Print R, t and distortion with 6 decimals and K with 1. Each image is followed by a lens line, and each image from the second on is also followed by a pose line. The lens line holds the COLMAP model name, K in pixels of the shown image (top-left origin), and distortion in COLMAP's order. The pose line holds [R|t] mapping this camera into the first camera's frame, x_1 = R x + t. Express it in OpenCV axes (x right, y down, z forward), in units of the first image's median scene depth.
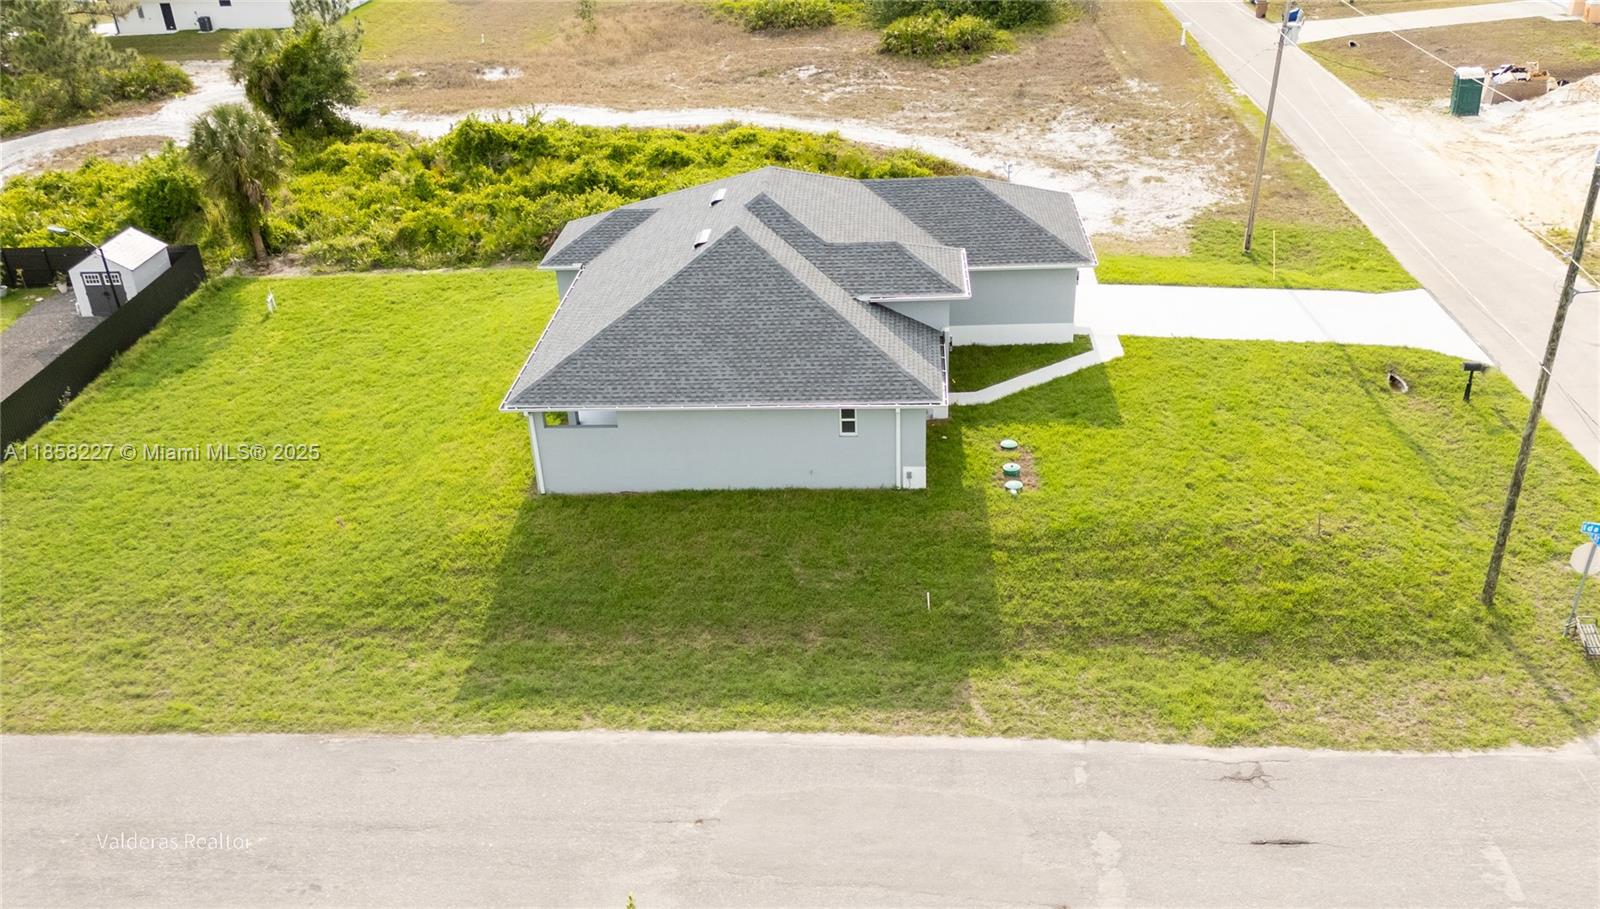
lens RADIAL K [[1368.1, 0, 770.0], [0, 1368.1, 455.1], [0, 0, 1]] dist [0.029528, 0.006282]
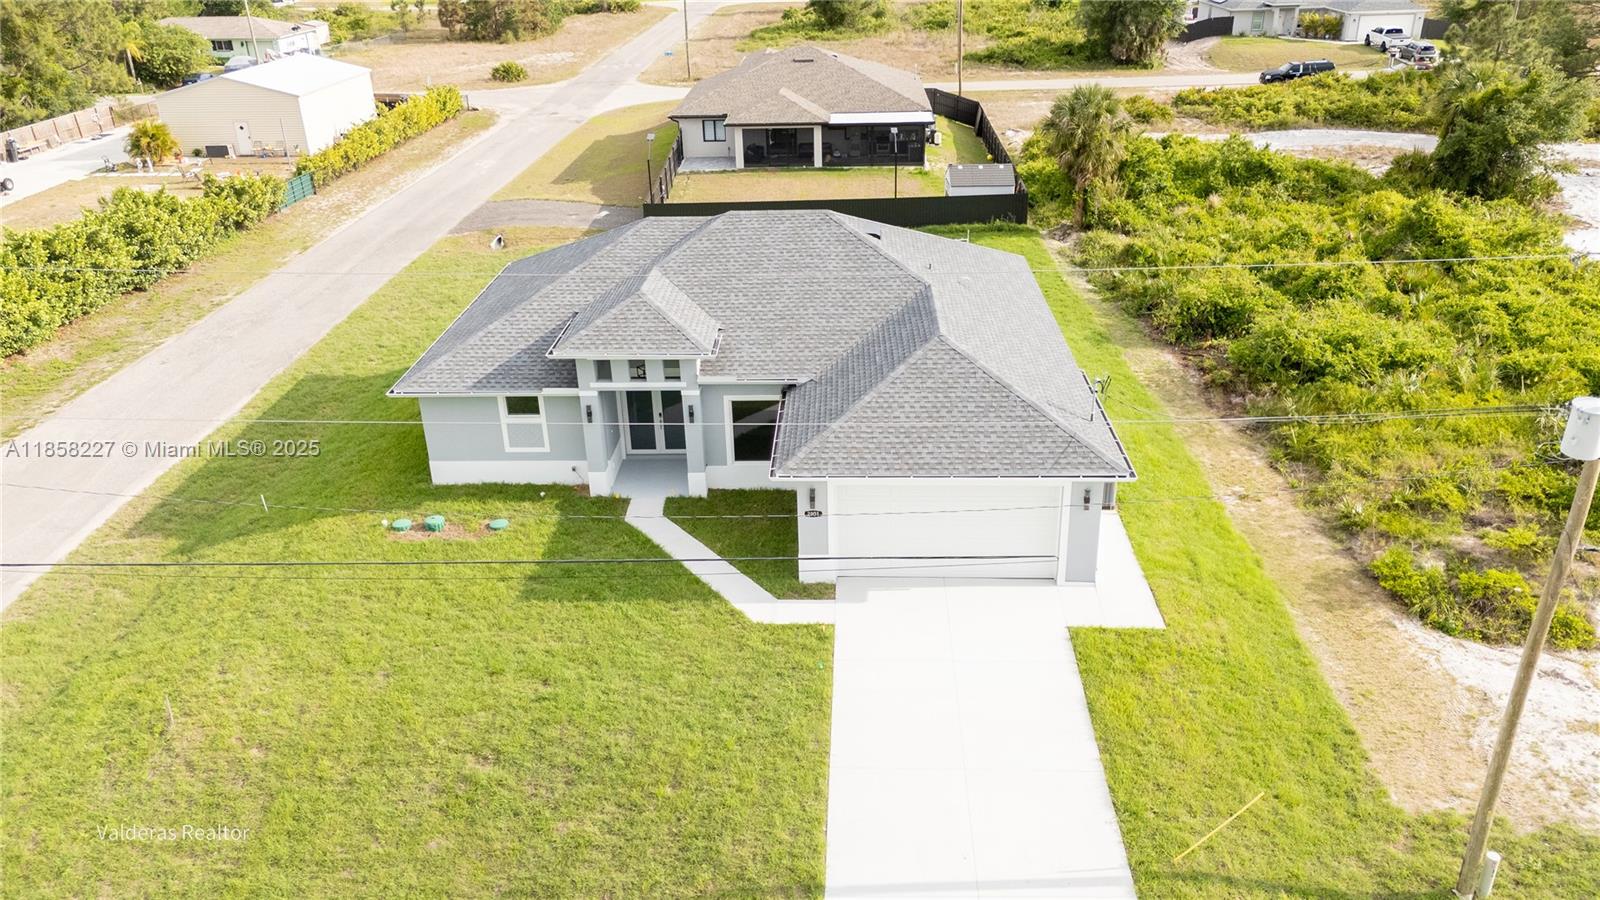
lens RADIAL K [[1189.3, 0, 800.0], [0, 1189.3, 450.0], [0, 0, 1]] dist [0.073164, -0.066527]
pose [[0.043849, 0.462270, -0.885654, 0.820645], [-0.445632, 0.802477, 0.396792, -0.424602], [0.894142, 0.377277, 0.241190, 0.958758]]
